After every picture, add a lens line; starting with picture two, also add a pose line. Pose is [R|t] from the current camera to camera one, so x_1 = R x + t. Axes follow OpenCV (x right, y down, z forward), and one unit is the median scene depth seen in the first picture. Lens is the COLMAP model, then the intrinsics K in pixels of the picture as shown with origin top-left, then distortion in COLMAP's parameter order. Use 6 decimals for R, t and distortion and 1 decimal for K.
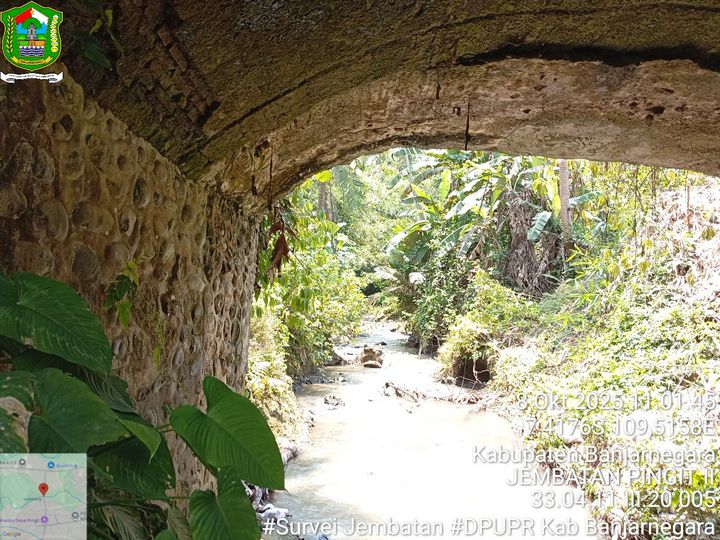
lens RADIAL K [[545.5, 0, 341.9], [0, 545.5, 270.2], [0, 0, 1]] dist [-0.010180, -0.046939]
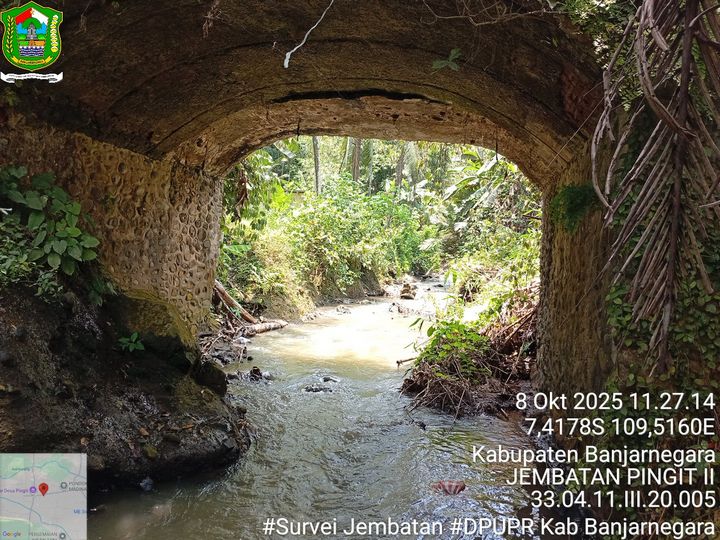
lens RADIAL K [[556.3, 0, 358.6], [0, 556.3, 277.9], [0, 0, 1]] dist [0.104821, -0.225355]
pose [[0.976824, 0.027485, -0.212271, 0.450842], [-0.008771, 0.996028, 0.088603, 0.047349], [0.213863, -0.084687, 0.973186, -0.498432]]
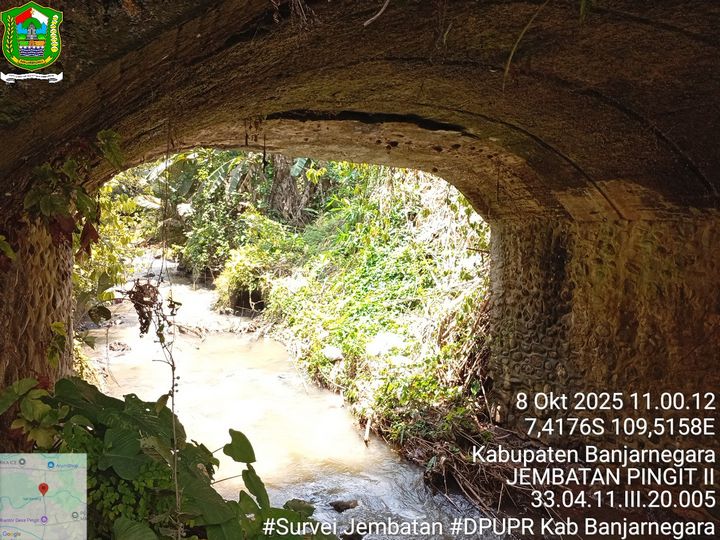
lens RADIAL K [[556.3, 0, 353.9], [0, 556.3, 270.0], [0, 0, 1]] dist [0.104821, -0.225355]
pose [[0.899235, -0.077607, 0.430527, -0.087444], [0.005532, 0.986077, 0.166195, -0.108089], [-0.437431, -0.147066, 0.887145, -0.161030]]
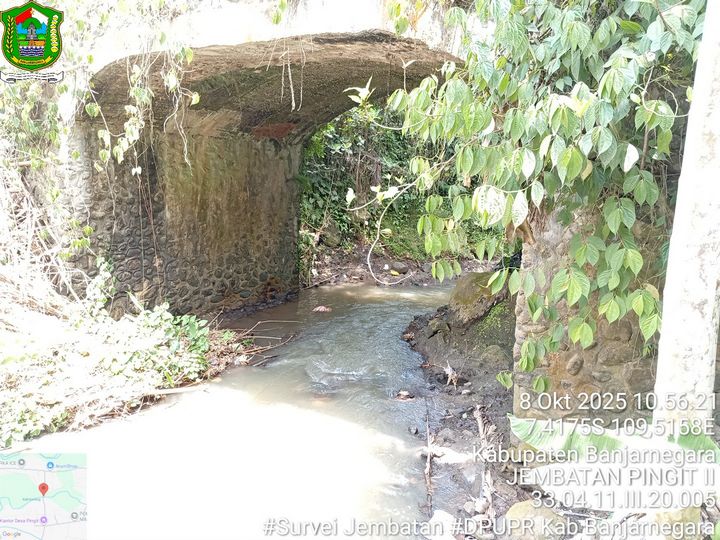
lens RADIAL K [[556.3, 0, 362.0], [0, 556.3, 274.3], [0, 0, 1]] dist [0.104821, -0.225355]
pose [[-0.894211, -0.181665, 0.409127, -0.189355], [-0.130649, 0.980073, 0.149627, 0.008311], [-0.428156, 0.080346, -0.900126, 1.166141]]
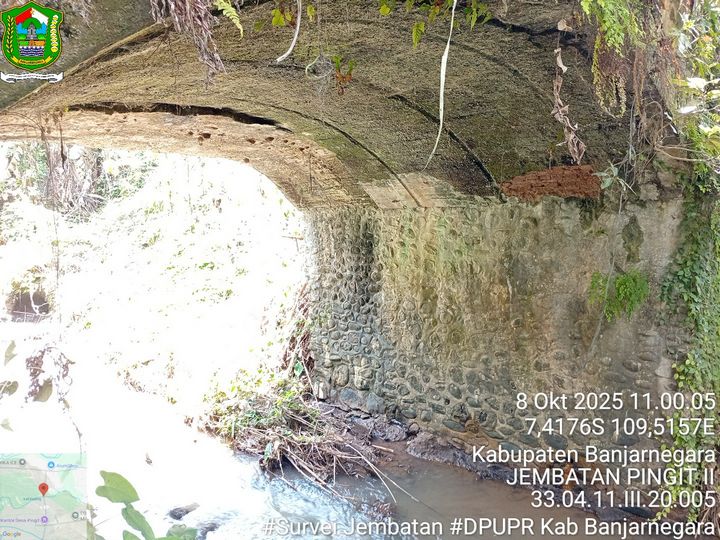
lens RADIAL K [[556.3, 0, 356.6], [0, 556.3, 270.8], [0, 0, 1]] dist [0.104821, -0.225355]
pose [[0.678857, -0.157726, 0.717130, -0.121192], [0.007340, 0.978066, 0.208168, -0.128755], [-0.734234, -0.136052, 0.665124, -0.145970]]
